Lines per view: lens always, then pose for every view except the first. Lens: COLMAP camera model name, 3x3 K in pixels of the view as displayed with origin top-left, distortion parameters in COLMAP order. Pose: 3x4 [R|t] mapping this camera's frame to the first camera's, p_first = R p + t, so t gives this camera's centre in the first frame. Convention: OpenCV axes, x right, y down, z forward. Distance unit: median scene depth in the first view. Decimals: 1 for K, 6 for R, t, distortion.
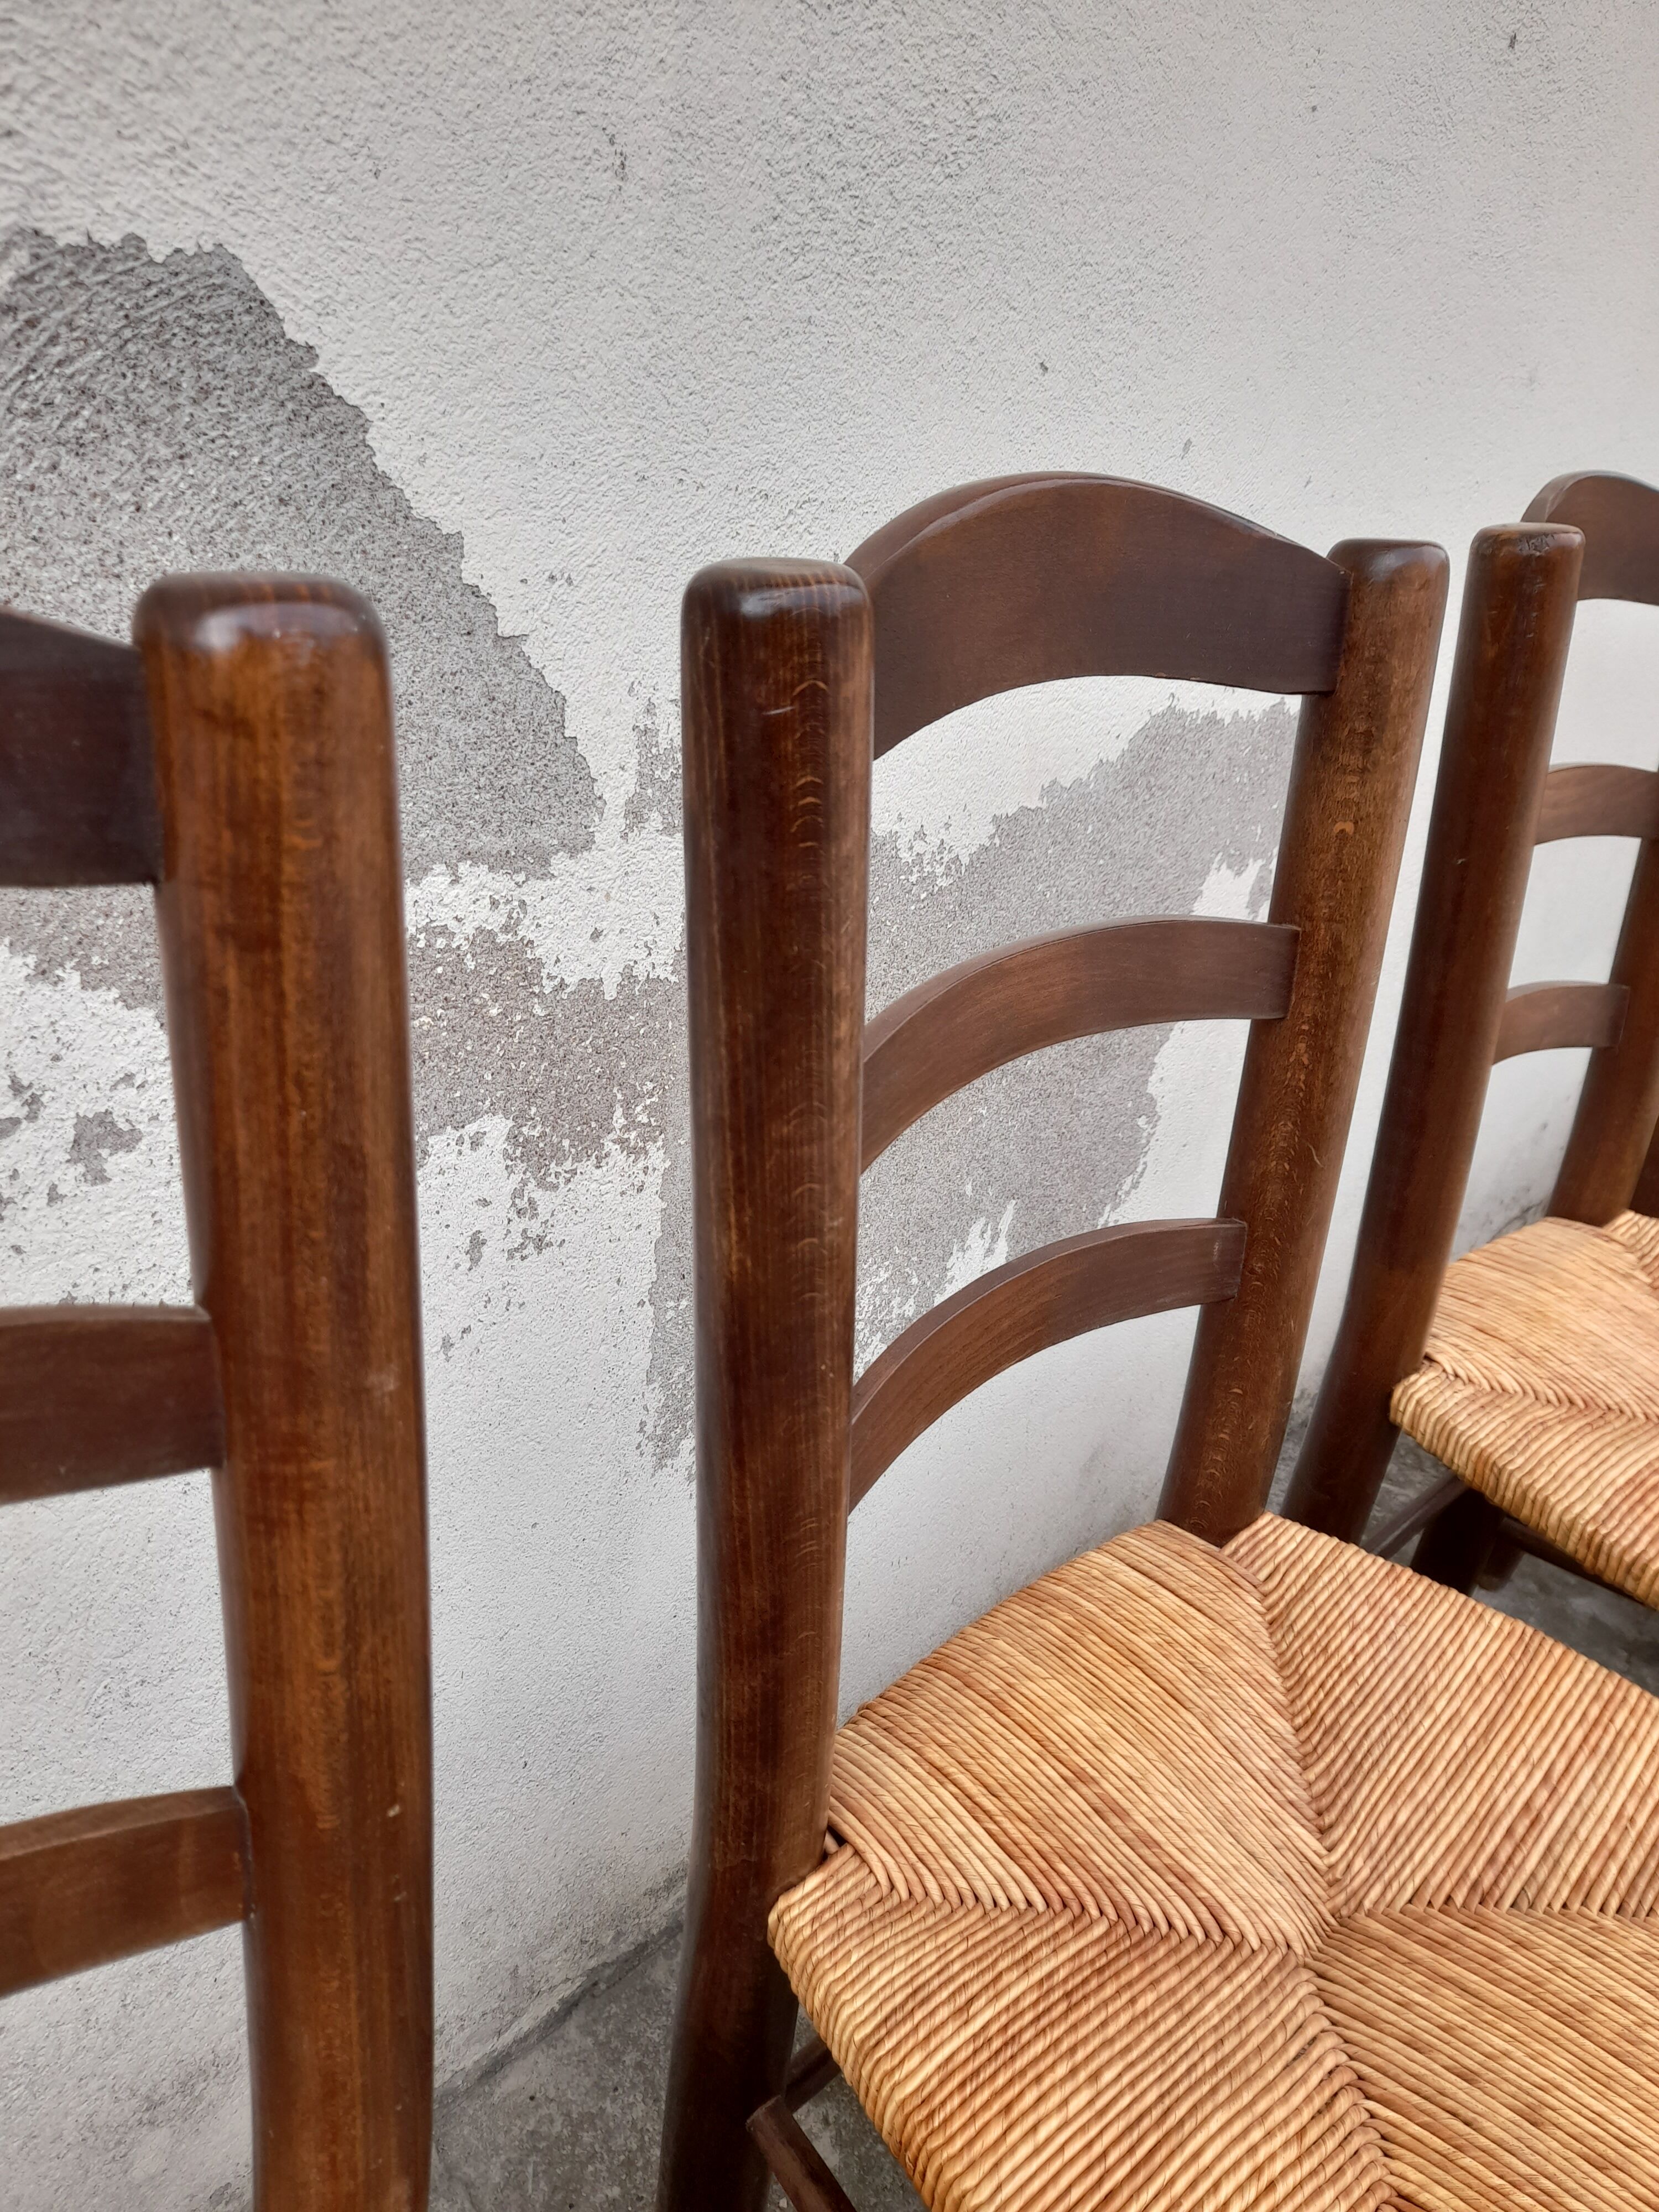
lens RADIAL K [[1624.5, 0, 838.0], [0, 1624.5, 1135.4], [0, 0, 1]] dist [0.021214, -0.025961]
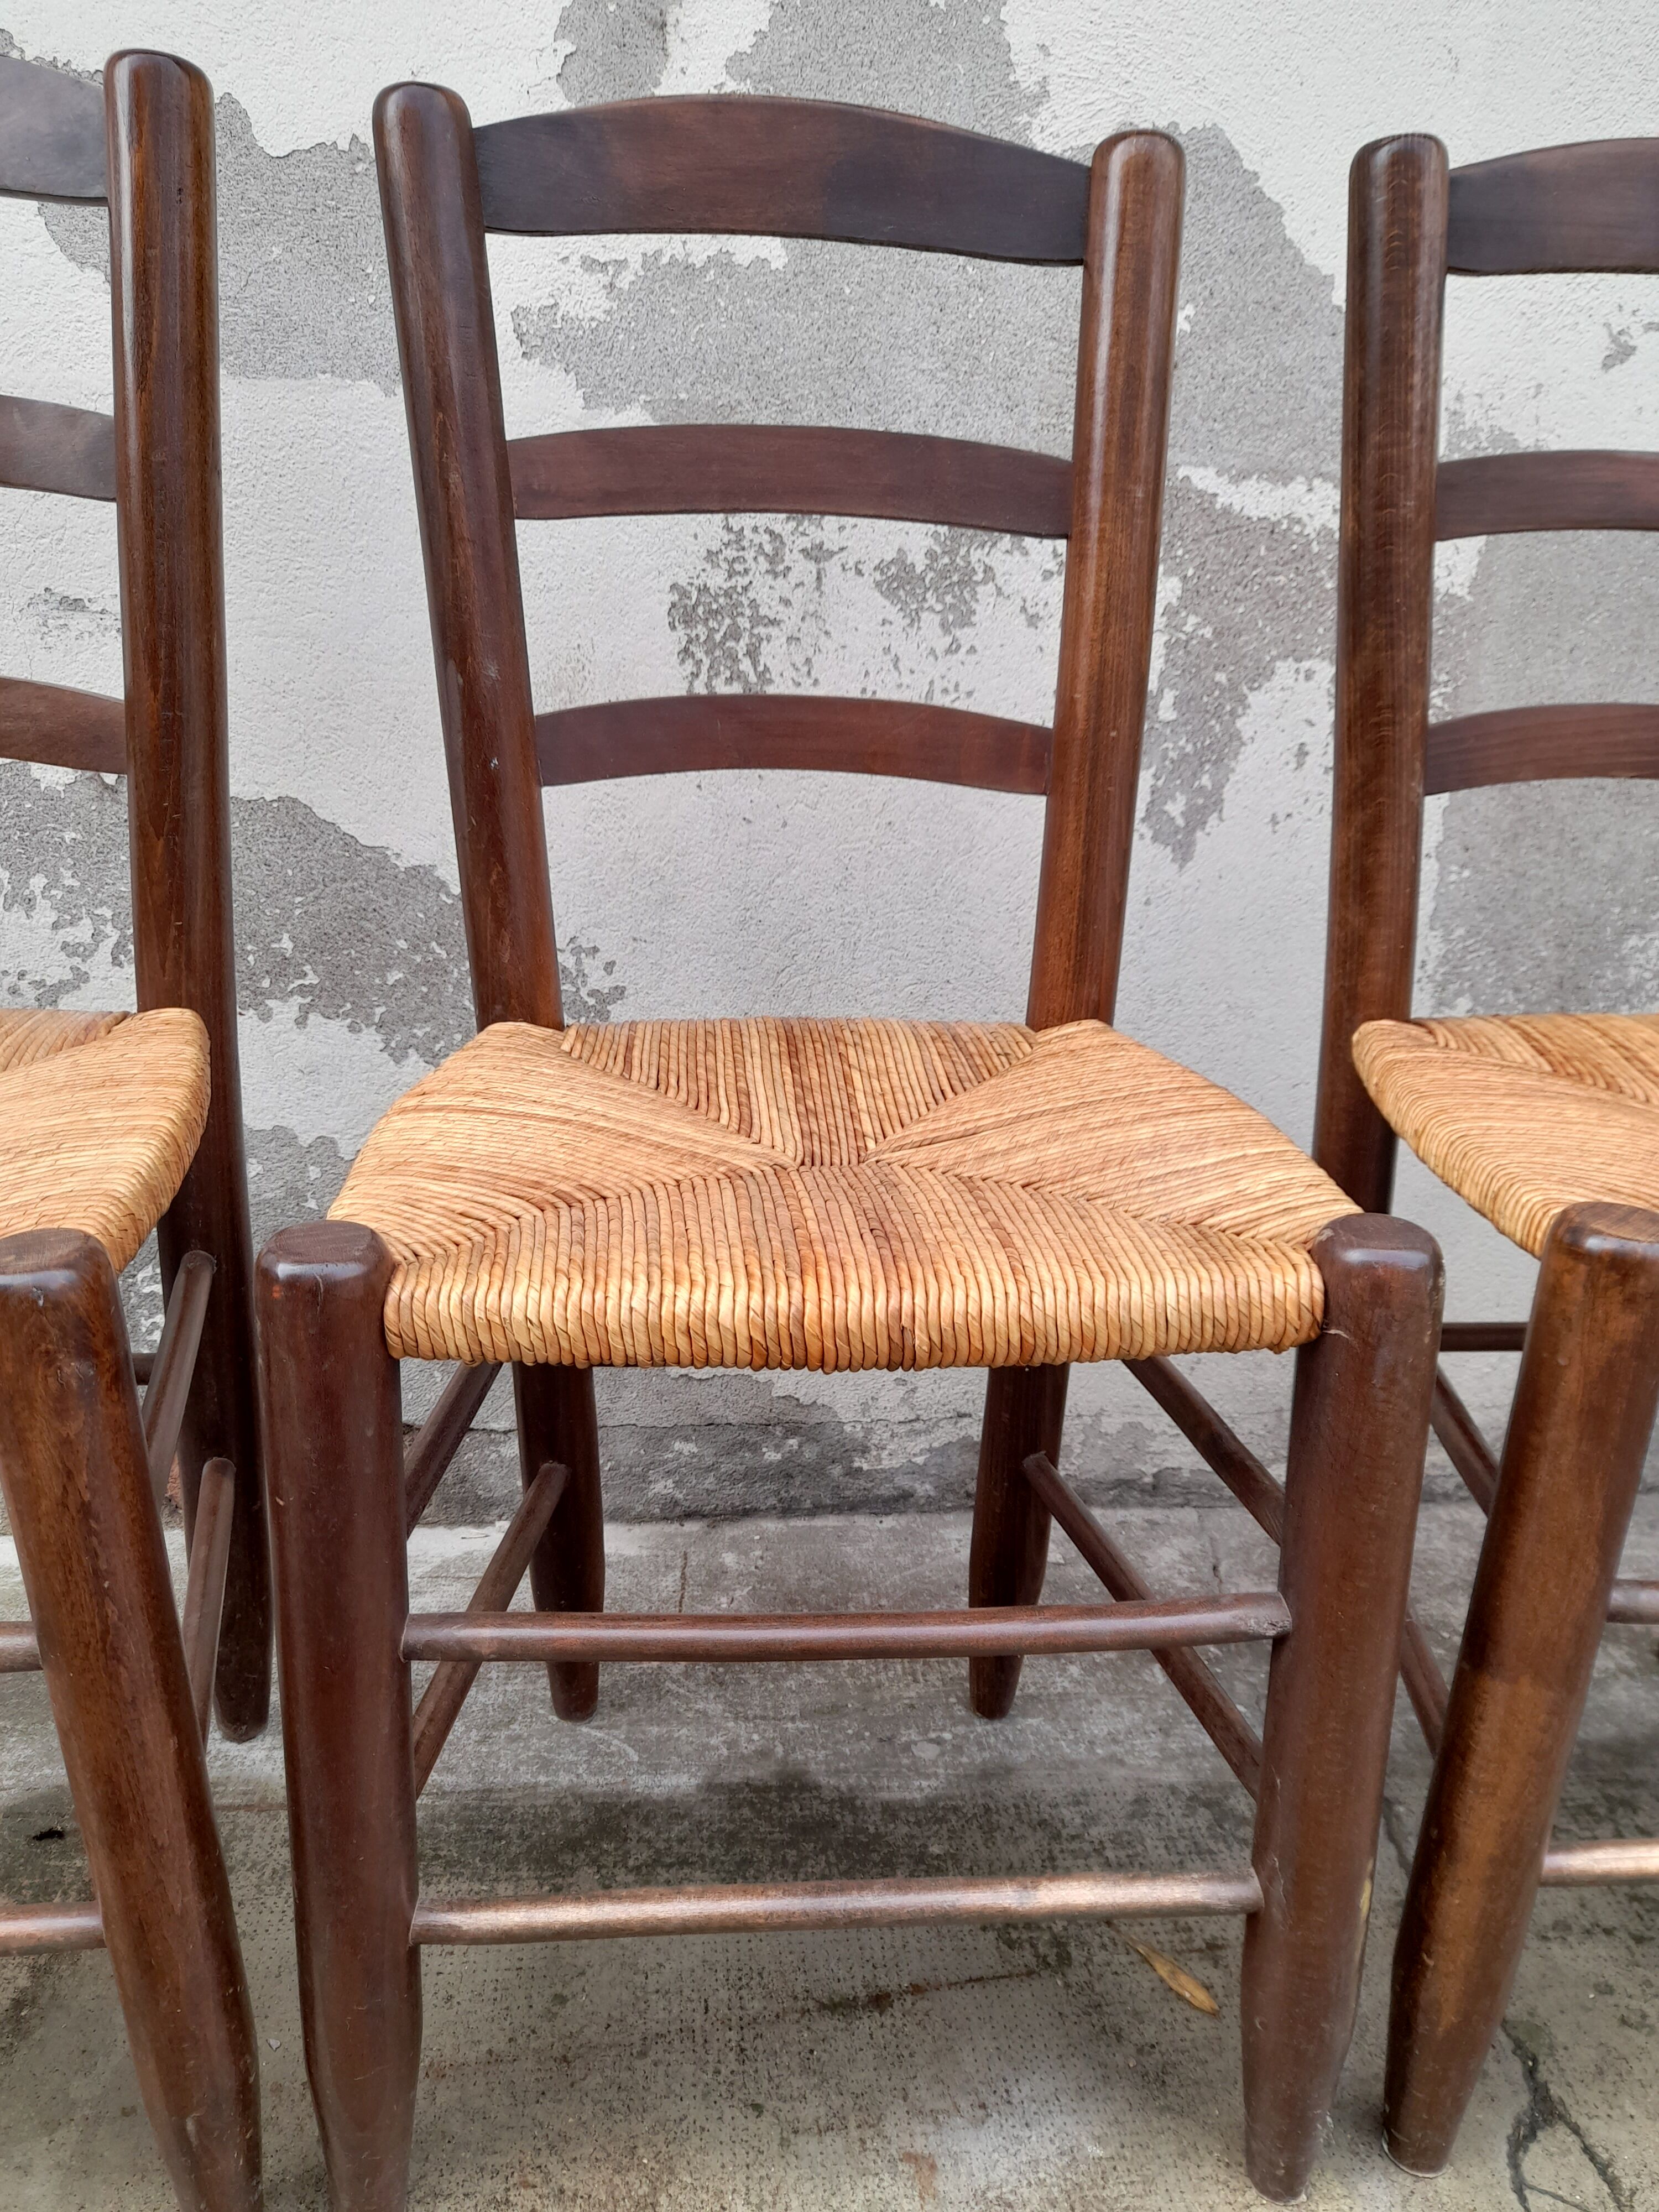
lens RADIAL K [[1586.5, 0, 834.2], [0, 1586.5, 1080.8], [0, 0, 1]] dist [0.018630, -0.024700]
pose [[0.757722, 0.104928, -0.644086, 0.655862], [-0.229615, 0.966742, -0.112634, 0.927768], [0.610847, 0.233238, 0.756615, -0.530923]]
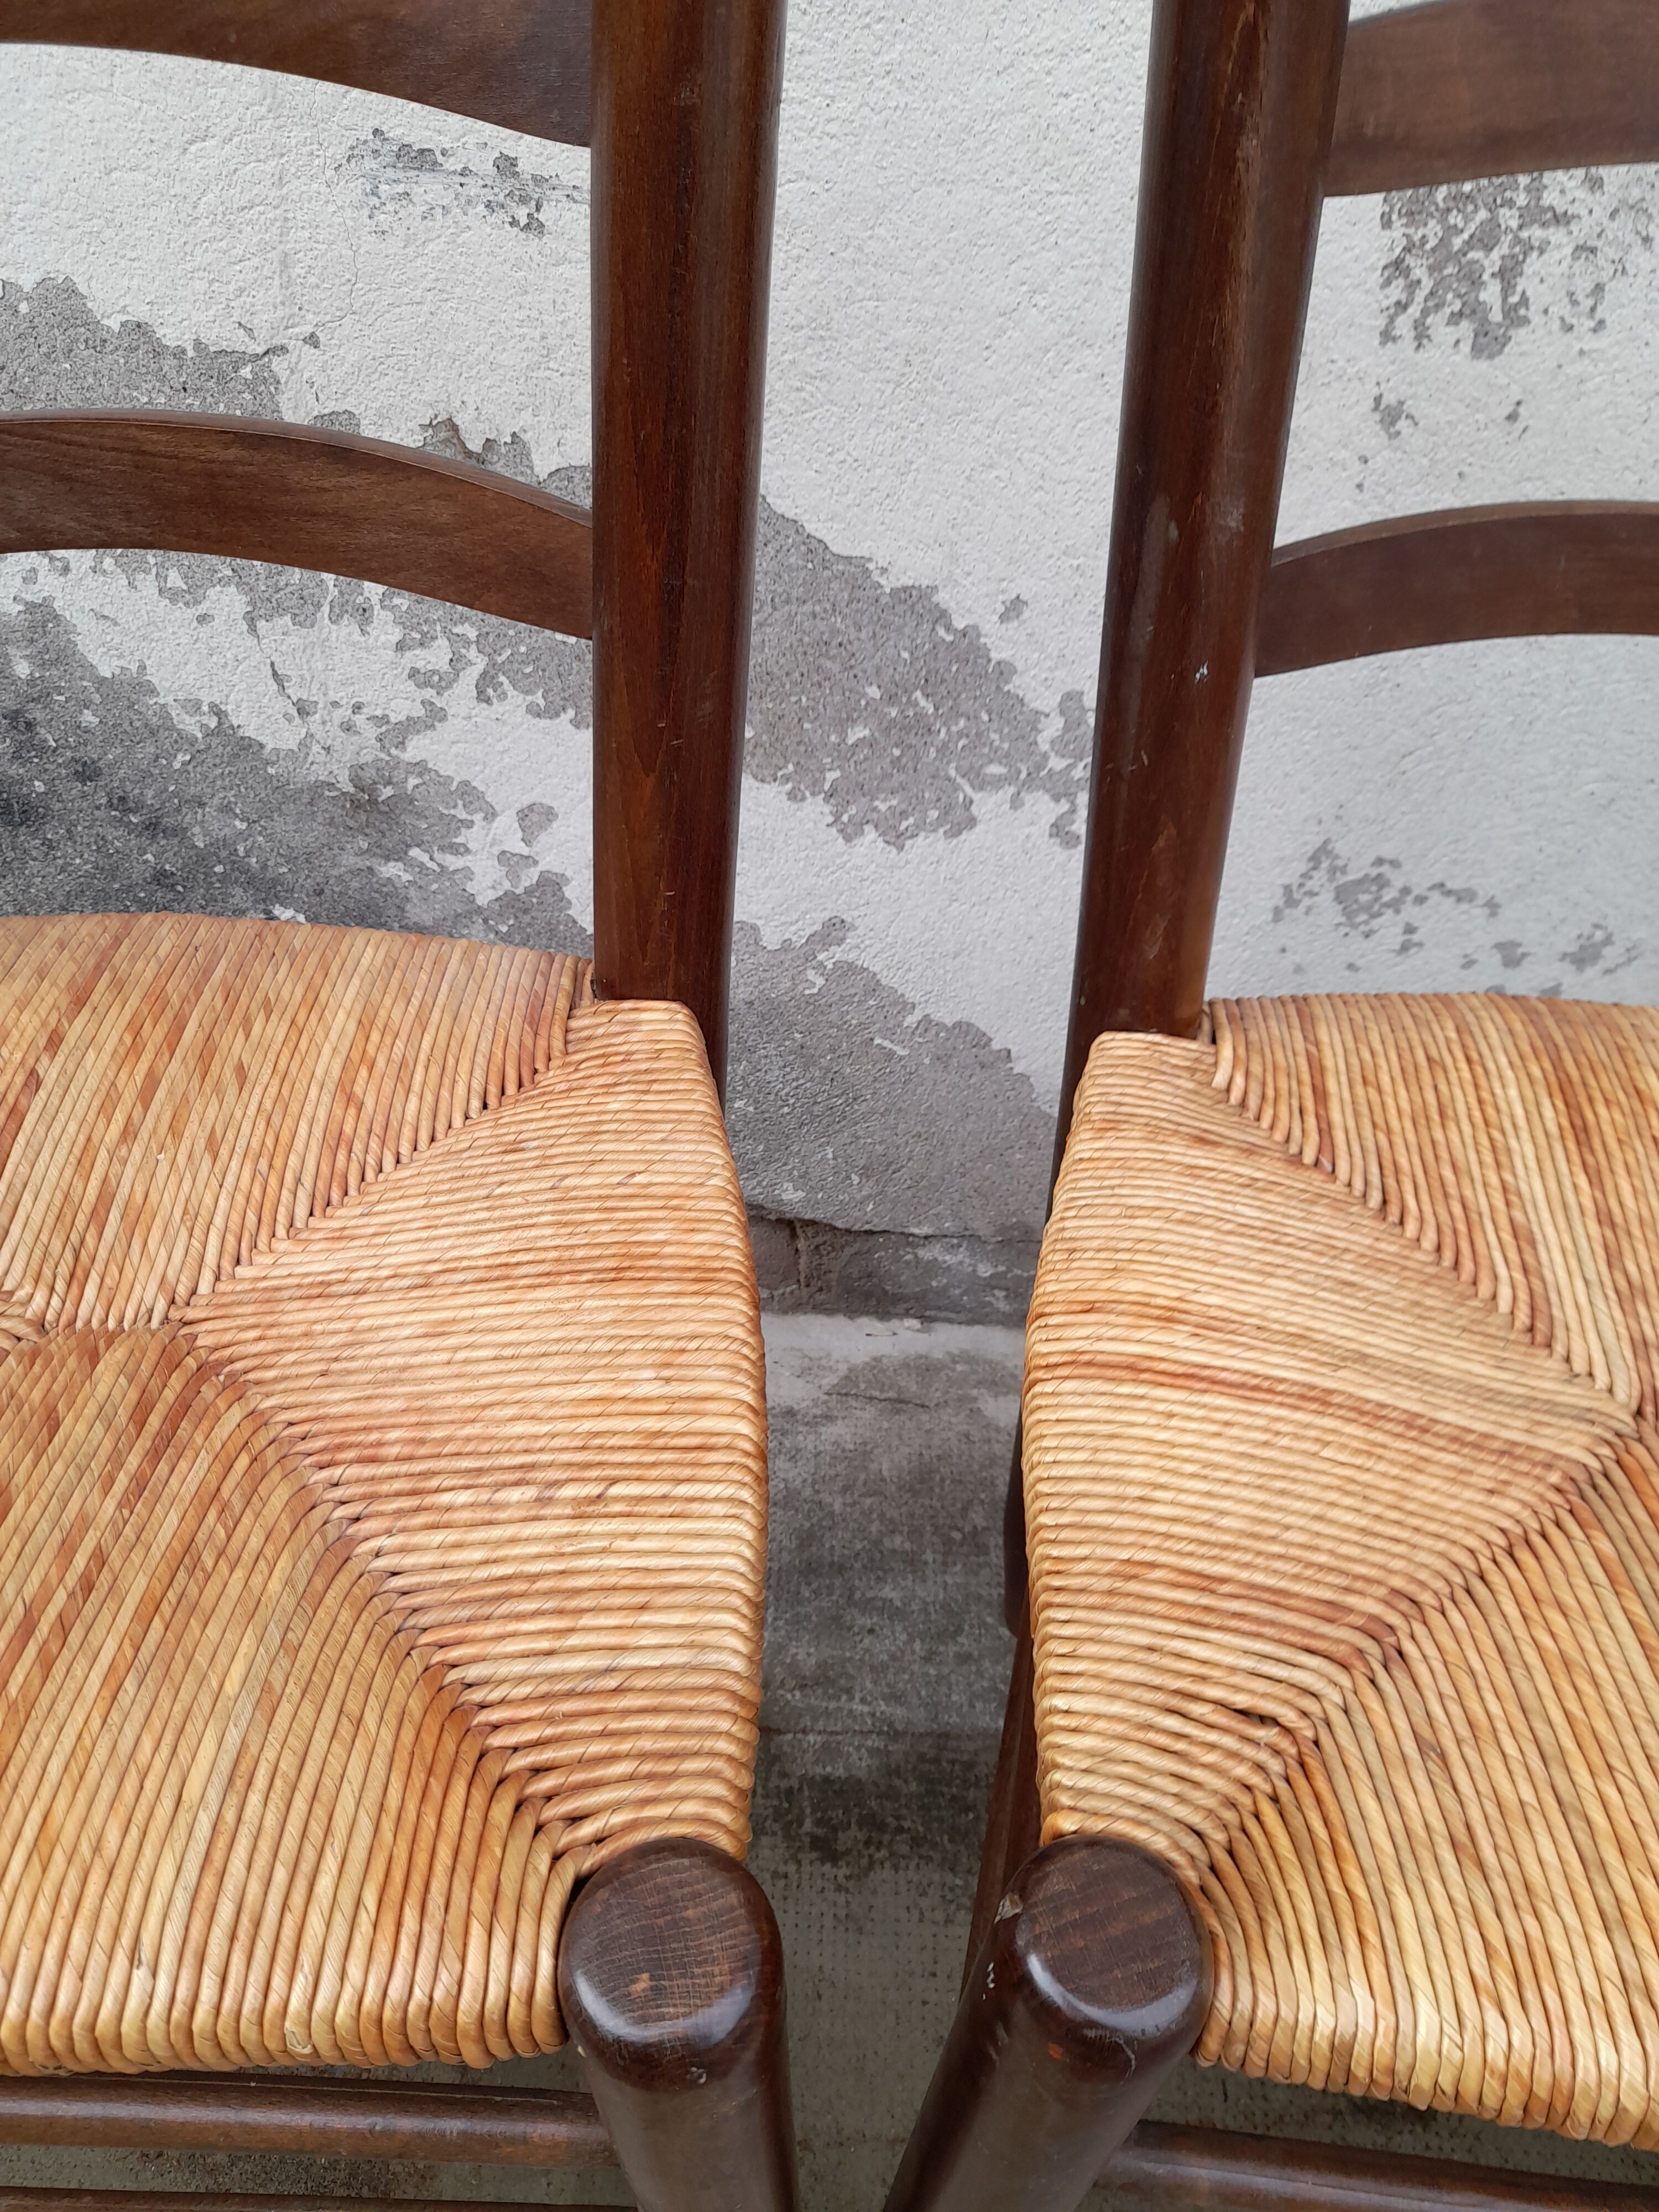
lens RADIAL K [[1636.7, 0, 840.5], [0, 1636.7, 1099.4], [0, 0, 1]] dist [0.052665, -0.076213]
pose [[0.659964, 0.435278, -0.612356, -0.090992], [-0.297980, 0.899869, 0.318503, 0.506838], [0.689678, -0.027730, 0.723585, -0.456688]]
